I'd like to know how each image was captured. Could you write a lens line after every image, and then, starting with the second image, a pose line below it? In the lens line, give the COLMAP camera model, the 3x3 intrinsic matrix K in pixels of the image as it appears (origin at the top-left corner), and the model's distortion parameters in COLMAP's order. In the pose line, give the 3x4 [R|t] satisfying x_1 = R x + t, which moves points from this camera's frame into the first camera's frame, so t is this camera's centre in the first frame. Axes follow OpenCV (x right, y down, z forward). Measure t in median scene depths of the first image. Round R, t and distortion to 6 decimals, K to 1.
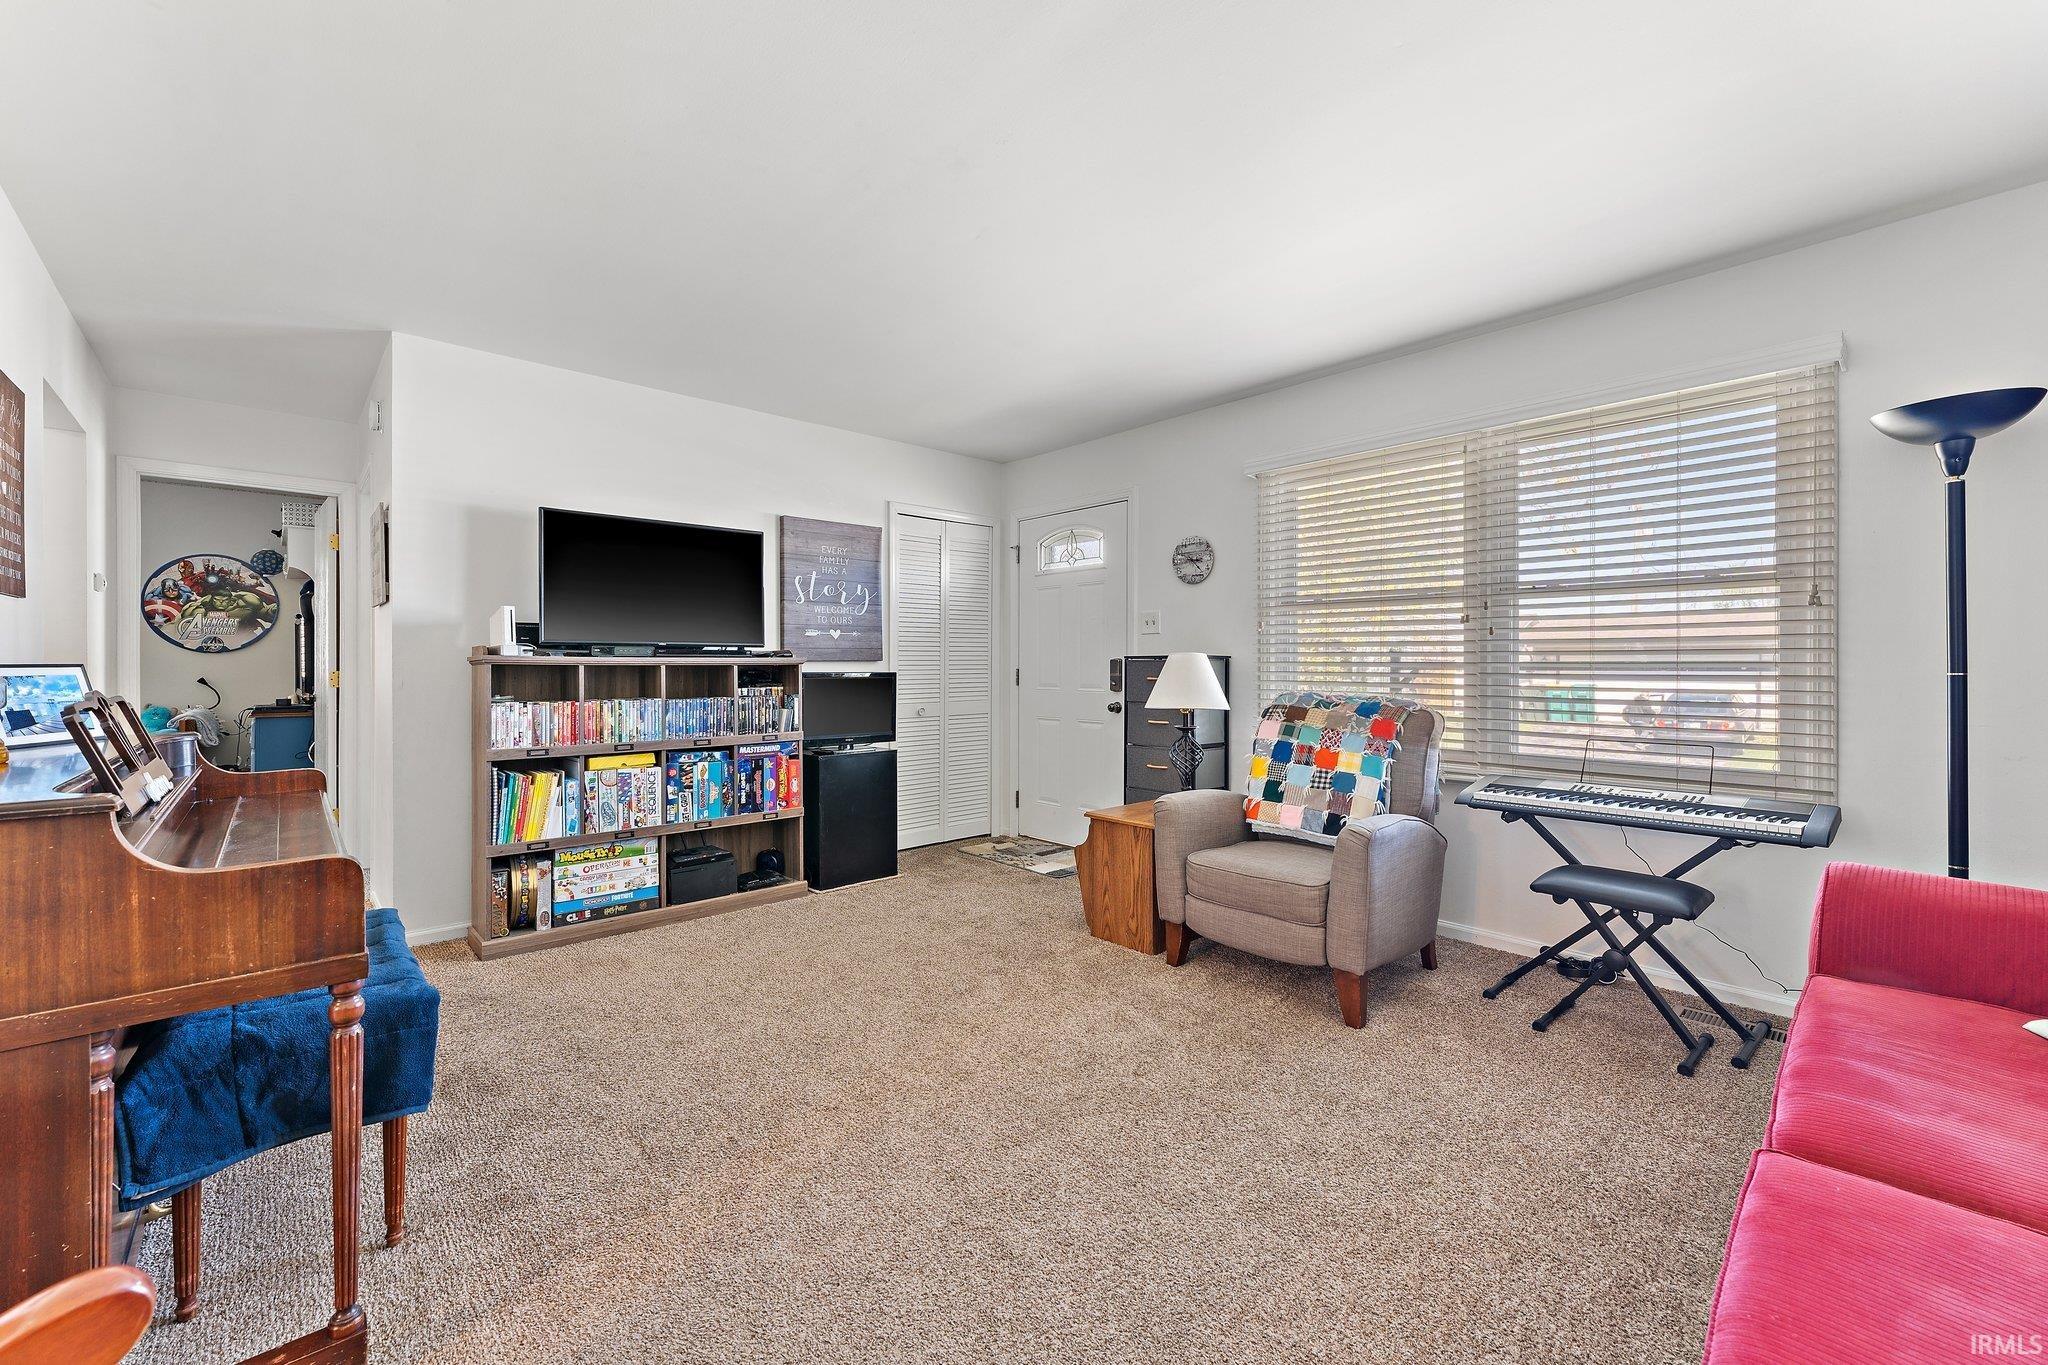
lens RADIAL K [[814.5, 0, 1025.1], [0, 814.5, 672.0], [0, 0, 1]] dist [0.003346, 0.000017]
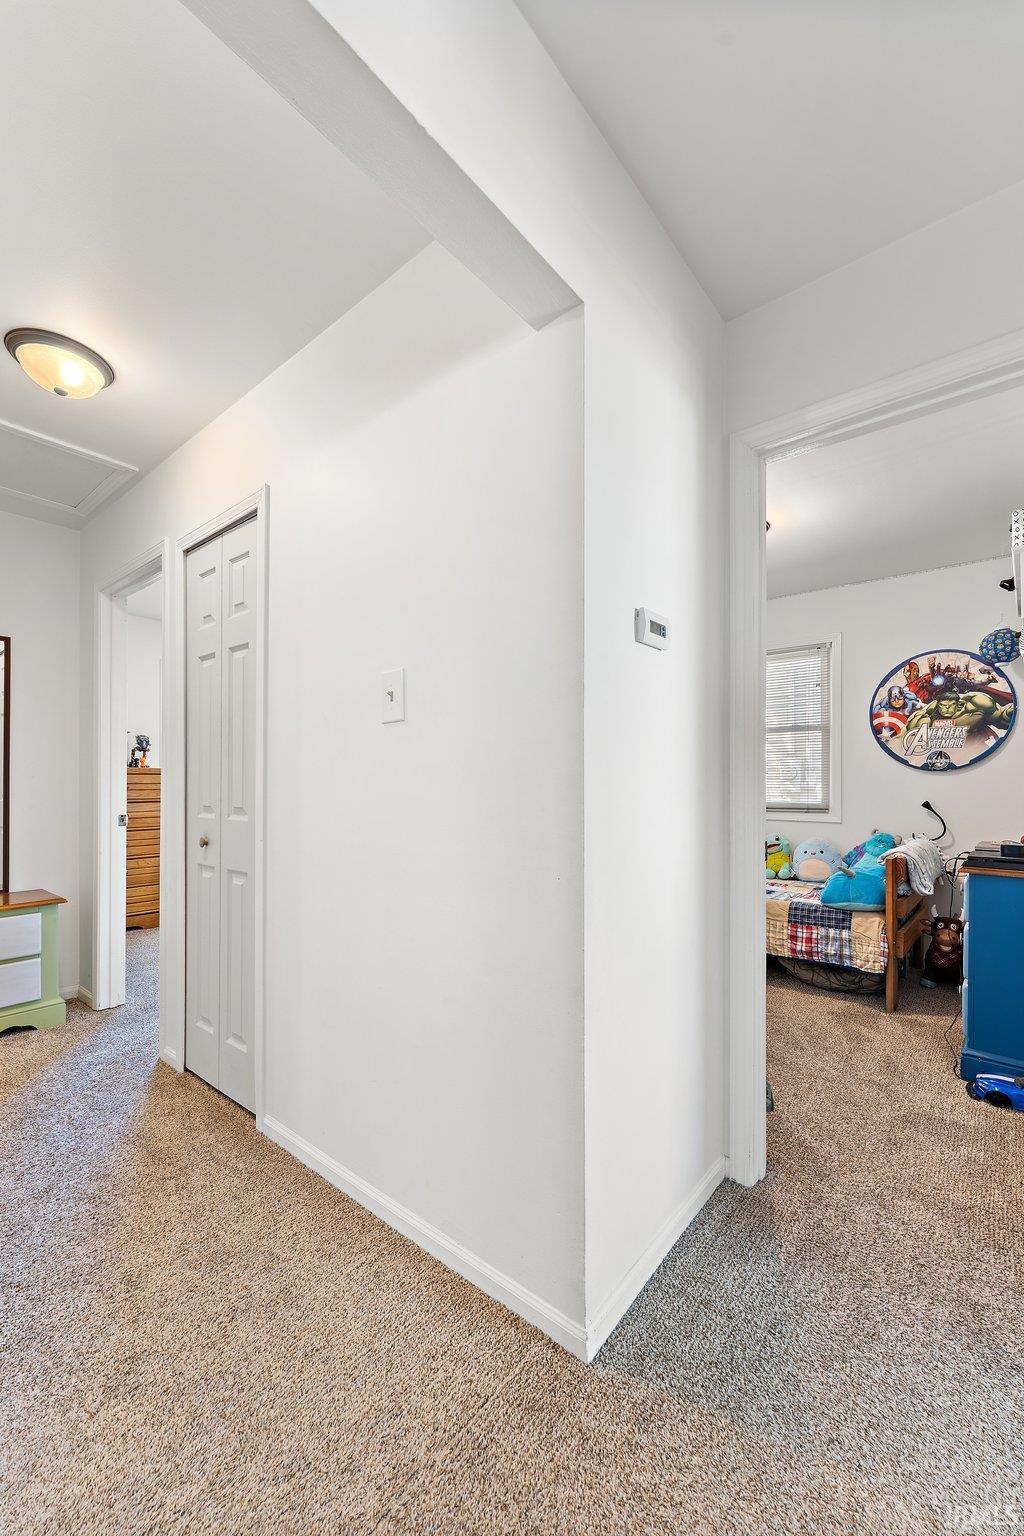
lens RADIAL K [[610.9, 0, 513.6], [0, 610.9, 773.5], [0, 0, 1]] dist [0.003346, 0.000017]
pose [[0.121915, -0.014977, -0.992428, -0.443730], [-0.009242, 0.999826, -0.016224, -0.007176], [0.992498, 0.011150, 0.121755, 0.508736]]
